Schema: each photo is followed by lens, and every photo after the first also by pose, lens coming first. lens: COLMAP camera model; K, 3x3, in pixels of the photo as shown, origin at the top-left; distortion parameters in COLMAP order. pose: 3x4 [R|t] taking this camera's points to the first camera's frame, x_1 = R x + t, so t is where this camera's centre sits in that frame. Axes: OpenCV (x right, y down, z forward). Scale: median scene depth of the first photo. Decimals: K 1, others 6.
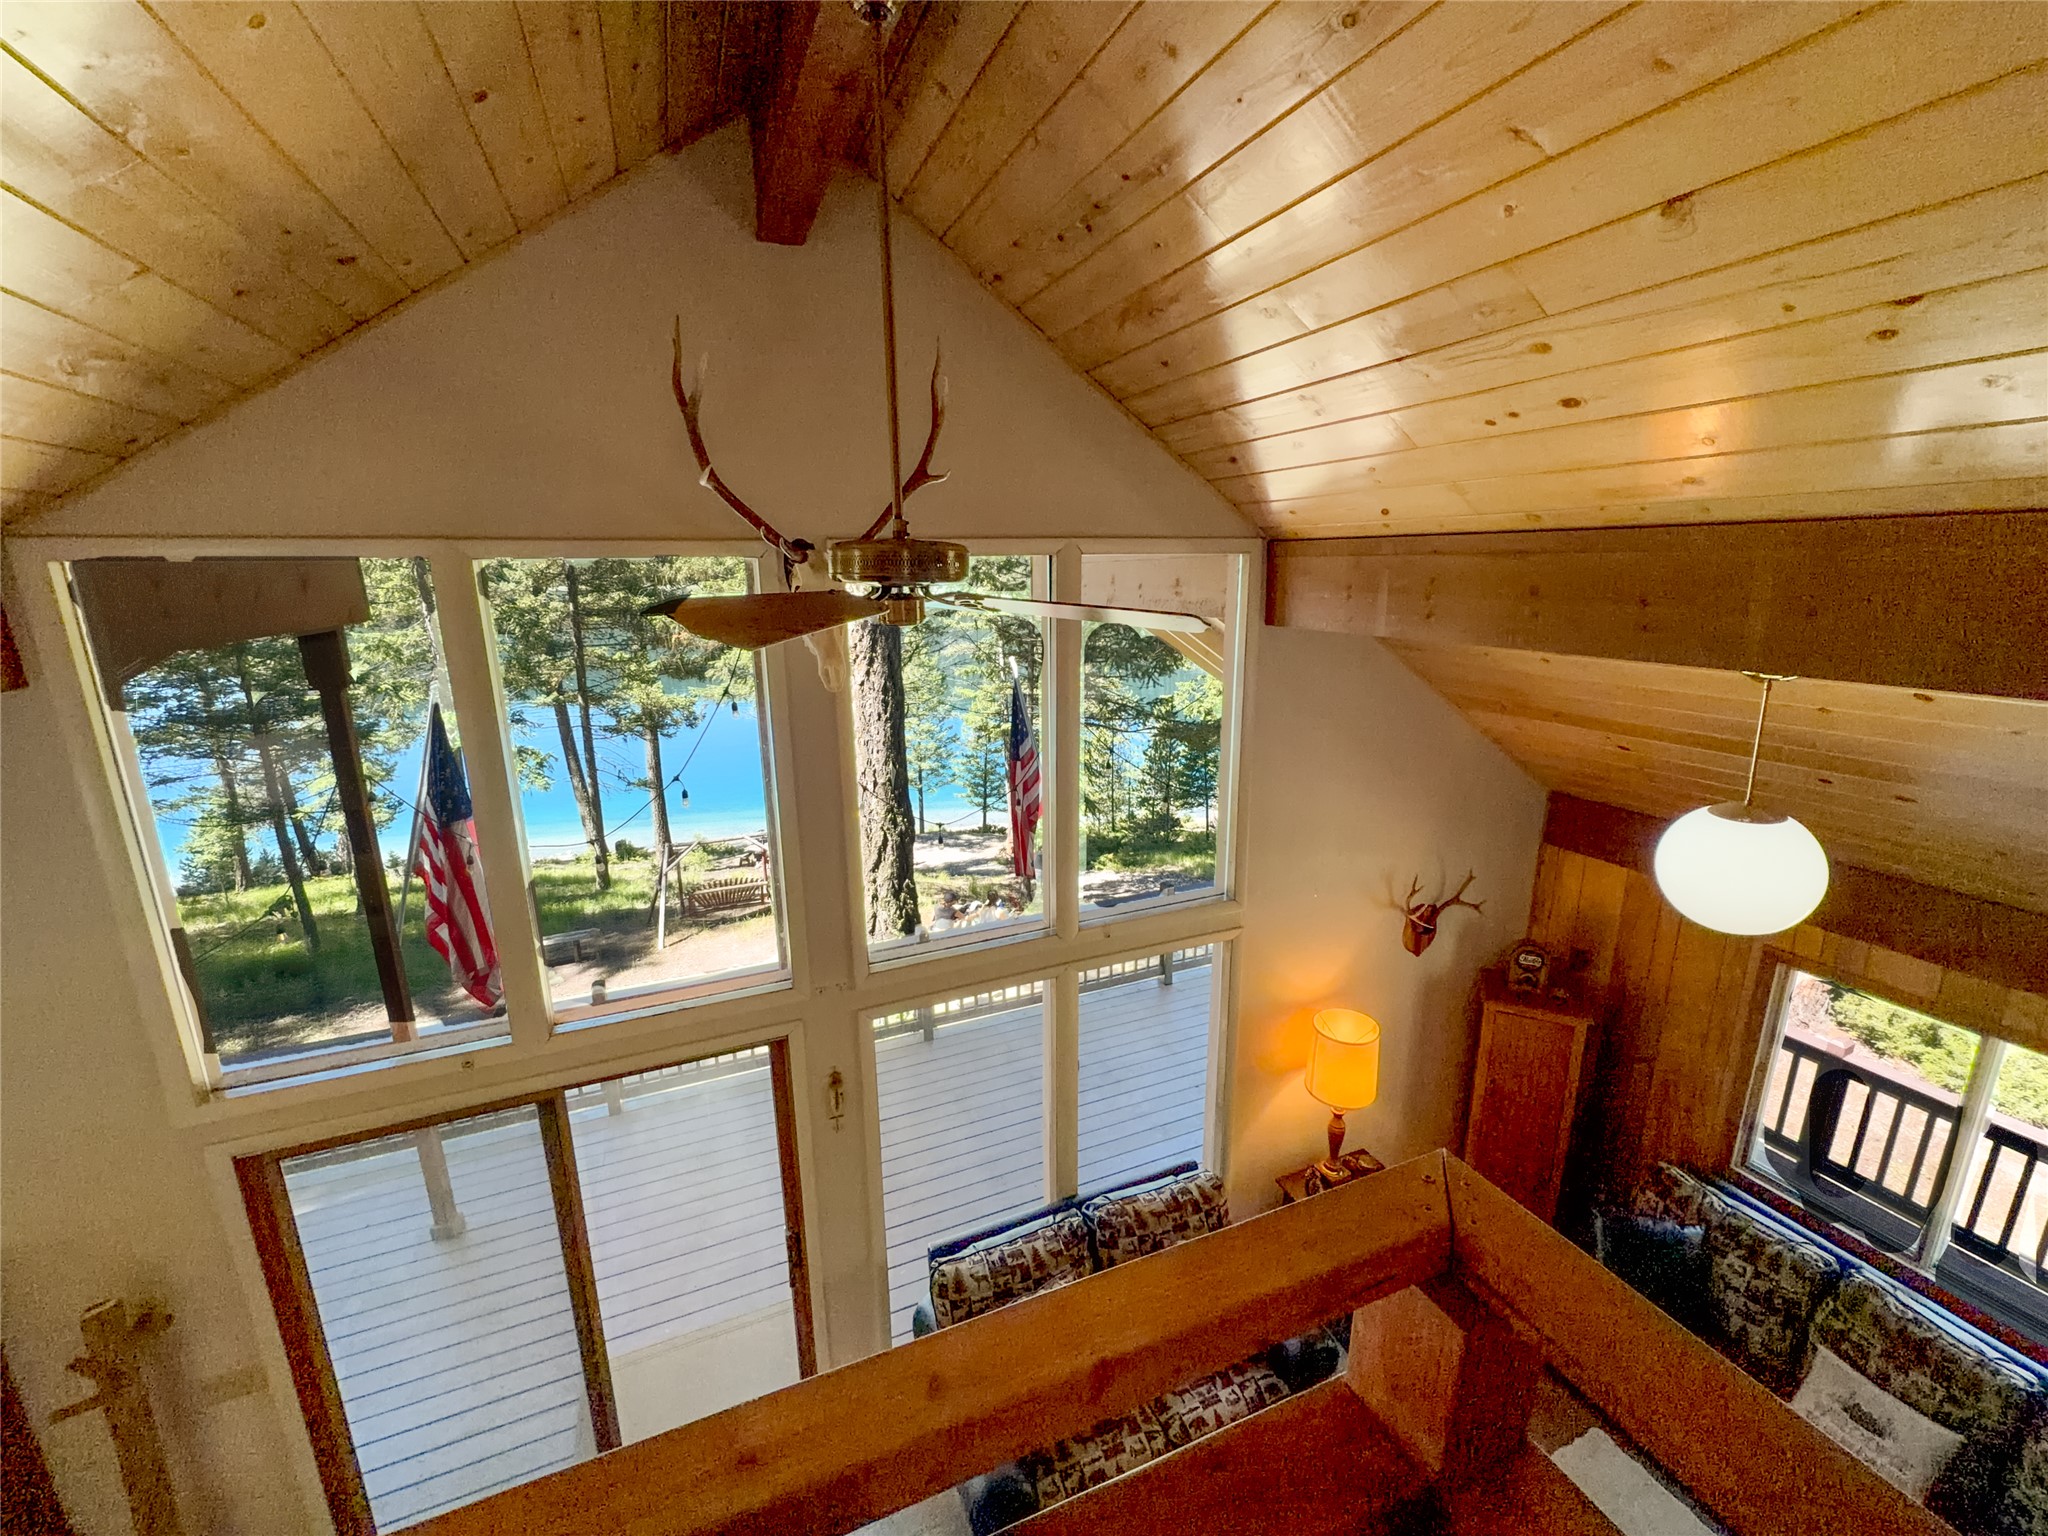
lens RADIAL K [[822.7, 0, 1024.7], [0, 822.7, 766.8], [0, 0, 1]] dist [-0.003525, 0.000886]
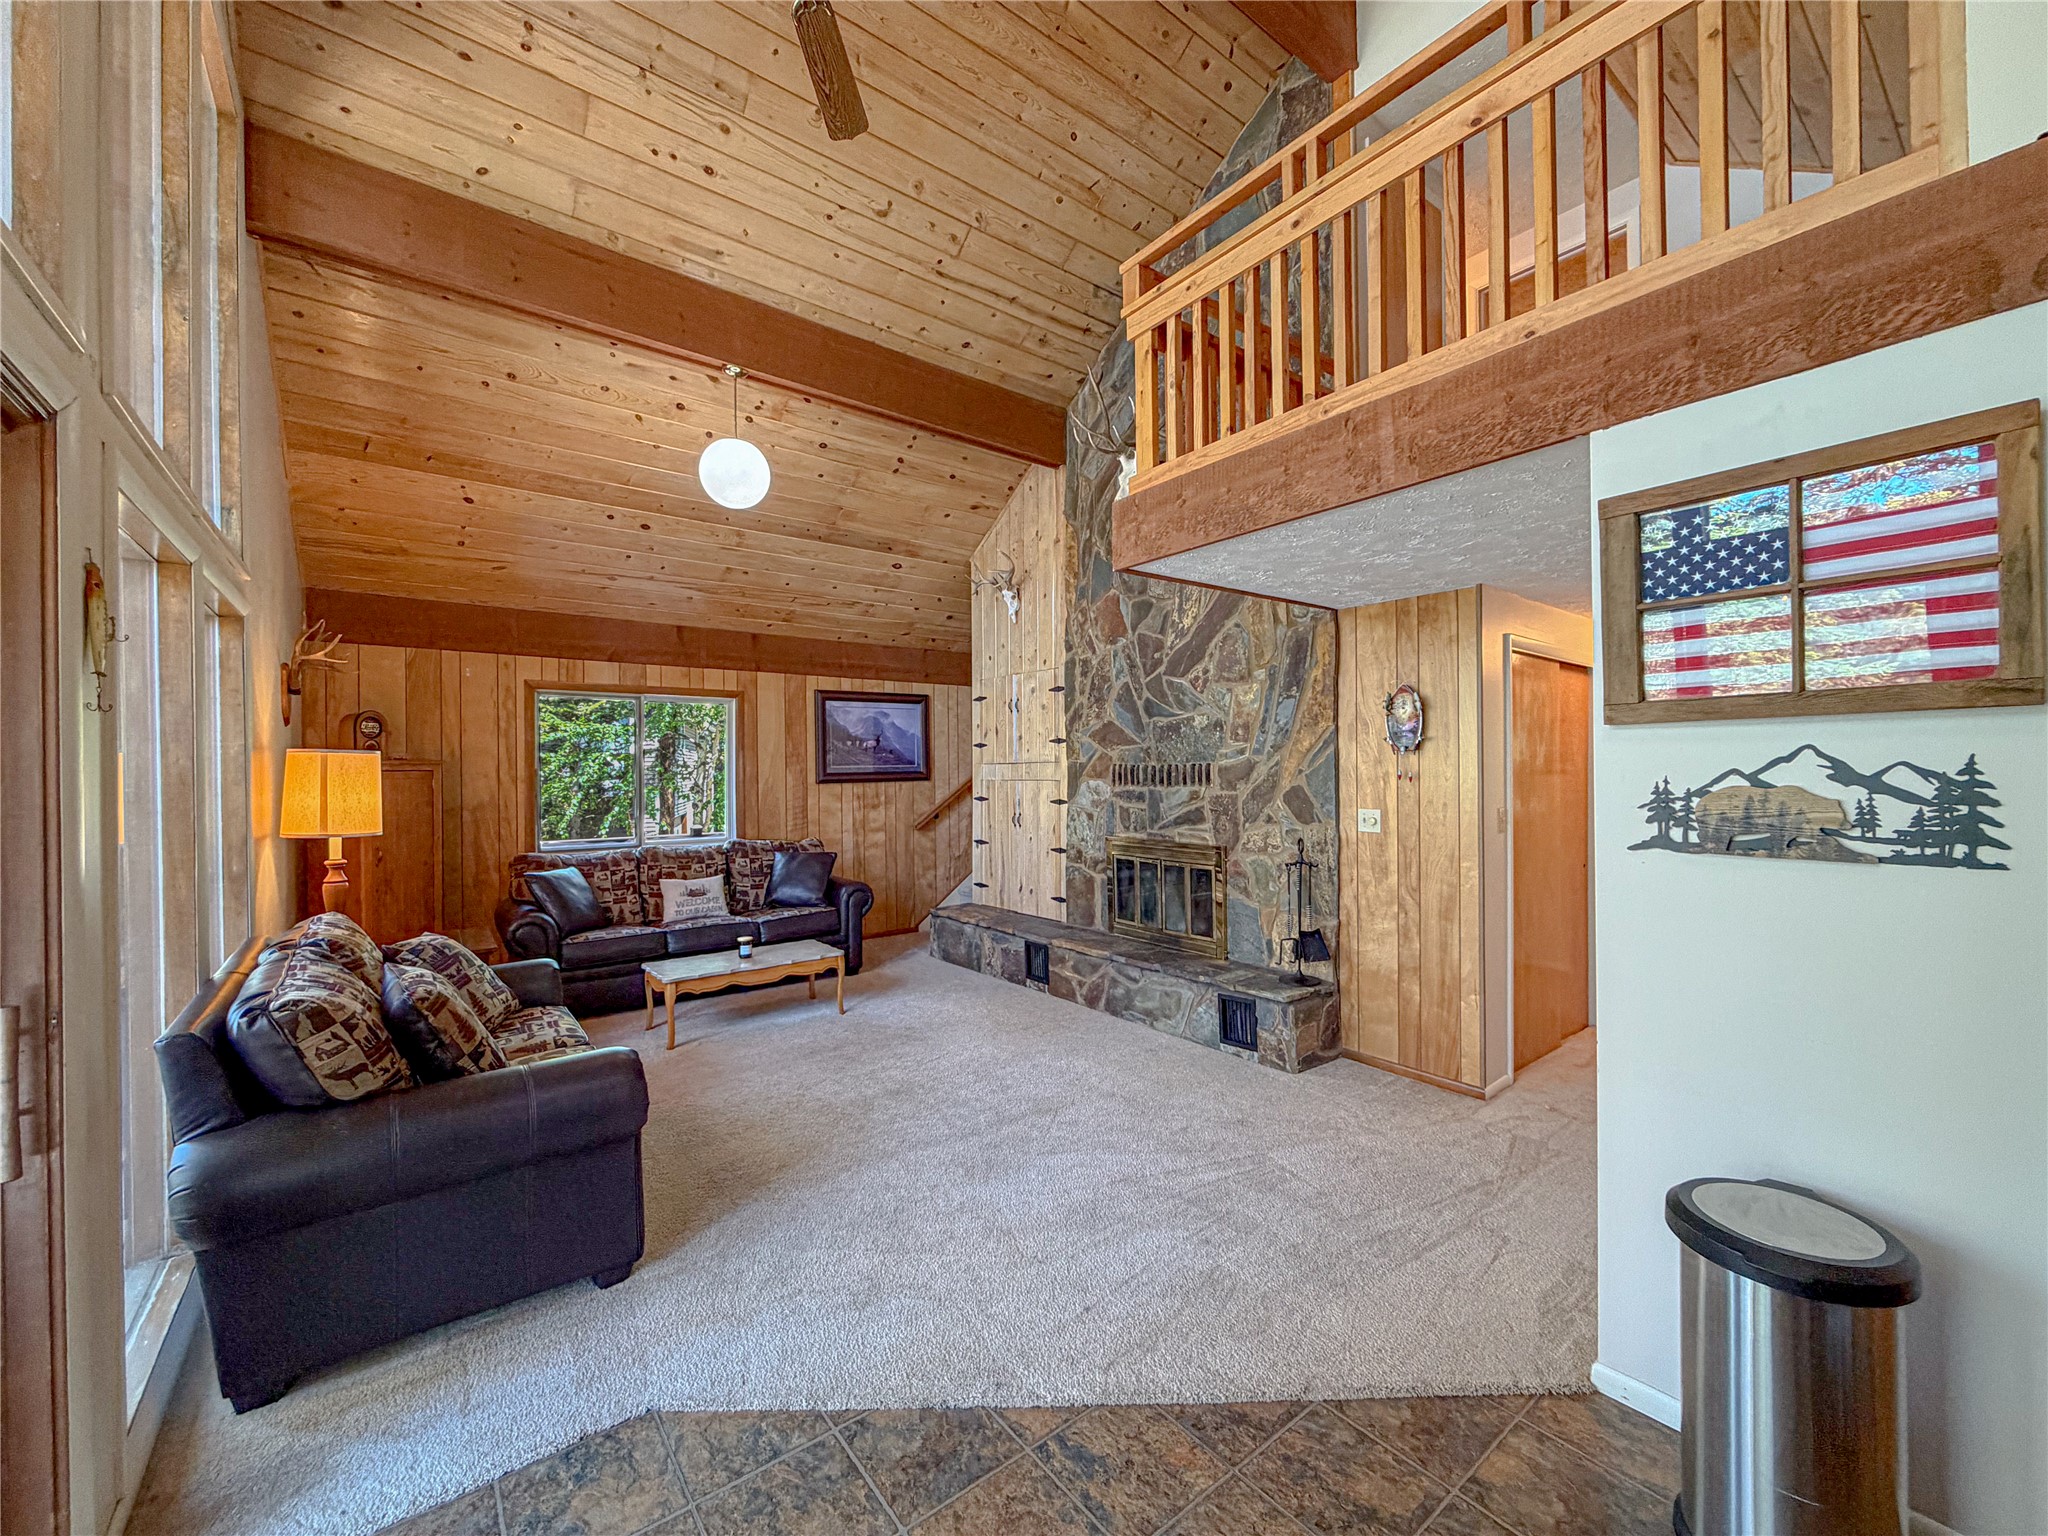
lens RADIAL K [[822.7, 0, 1025.2], [0, 822.7, 767.9], [0, 0, 1]] dist [-0.003525, 0.000886]
pose [[-0.252559, 0.014087, 0.967479, -0.710578], [0.238976, 0.969825, 0.048264, 0.520455], [-0.937606, 0.243393, -0.248305, 0.599597]]
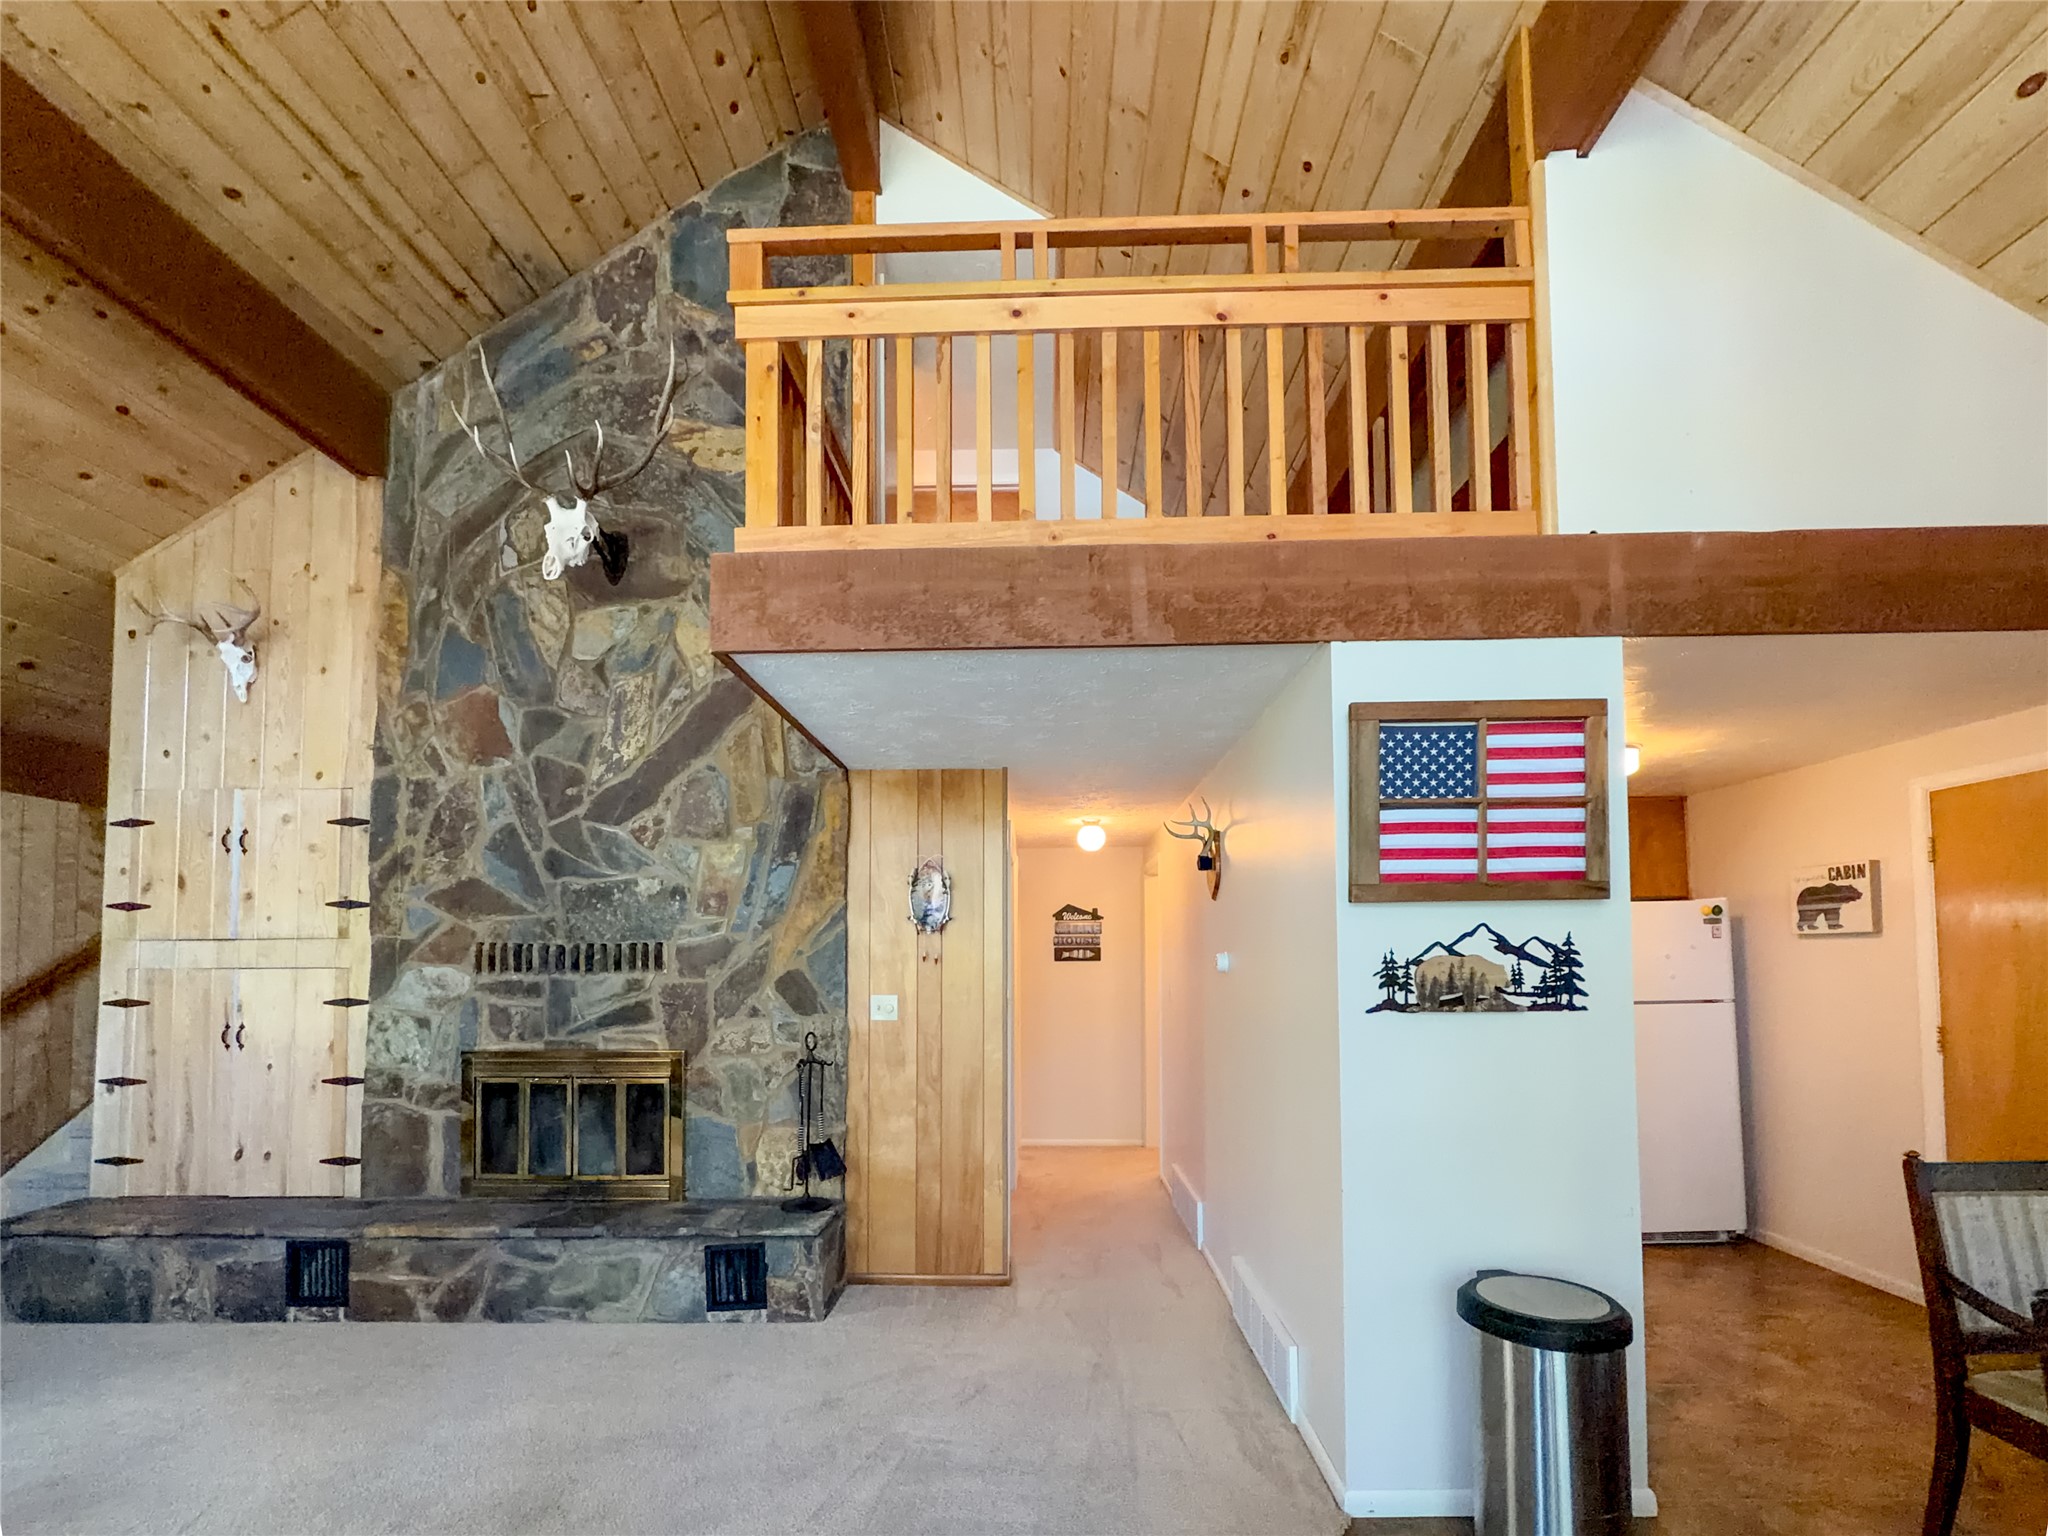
lens RADIAL K [[872.5, 0, 991.6], [0, 872.5, 923.8], [0, 0, 1]] dist [0.002009, -0.001983]
pose [[-0.913375, 0.029705, 0.406034, -0.327828], [0.107492, 0.979539, 0.170142, 0.490112], [-0.392673, 0.199049, -0.897880, 0.774726]]
